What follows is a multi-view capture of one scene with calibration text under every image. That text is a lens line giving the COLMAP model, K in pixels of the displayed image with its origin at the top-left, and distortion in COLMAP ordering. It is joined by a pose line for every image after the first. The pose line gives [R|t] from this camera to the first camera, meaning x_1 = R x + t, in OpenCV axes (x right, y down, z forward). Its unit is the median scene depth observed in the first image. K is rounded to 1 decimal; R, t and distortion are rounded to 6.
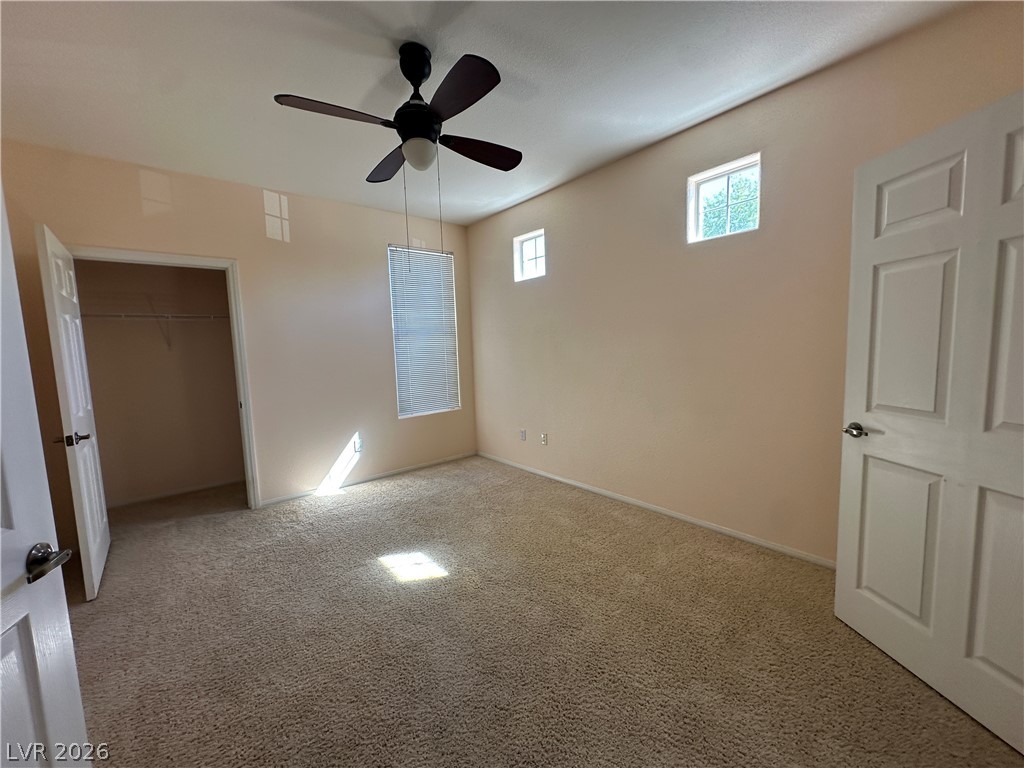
lens RADIAL K [[407.7, 0, 514.3], [0, 407.7, 383.7], [0, 0, 1]] dist [0.003352, 0.000154]
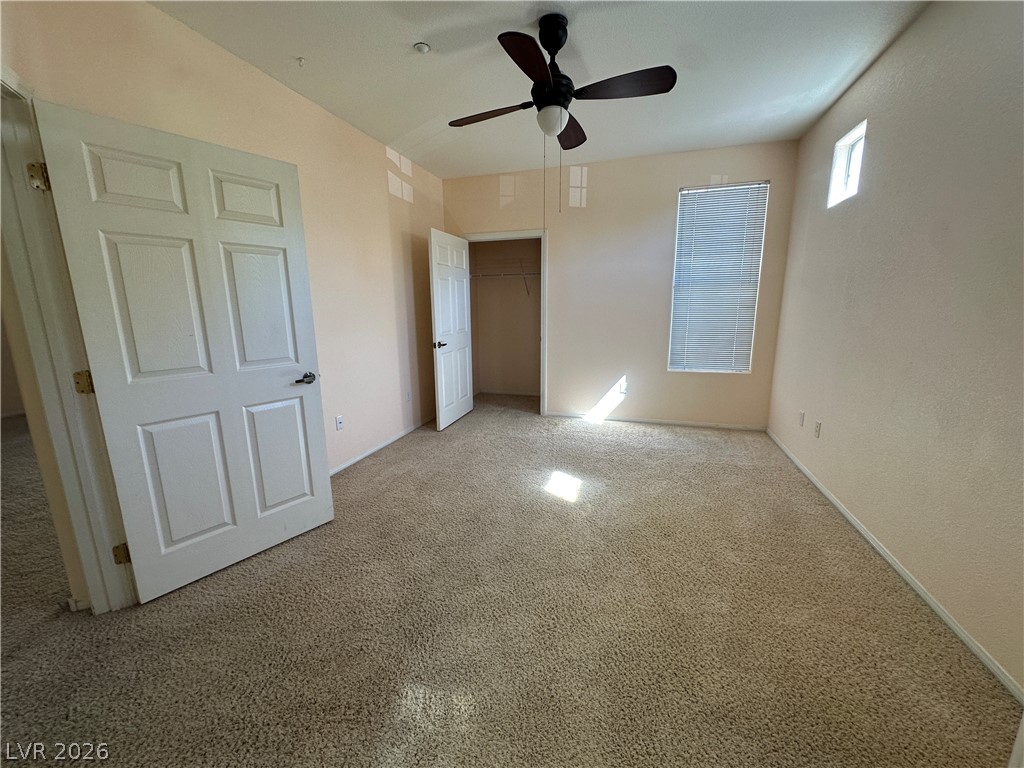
lens RADIAL K [[407.7, 0, 513.1], [0, 407.7, 383.7], [0, 0, 1]] dist [0.003352, 0.000154]
pose [[0.539458, 0.190580, -0.820161, 0.391263], [-0.088557, 0.981488, 0.169819, -0.022608], [0.837342, -0.018980, 0.546349, 0.153763]]
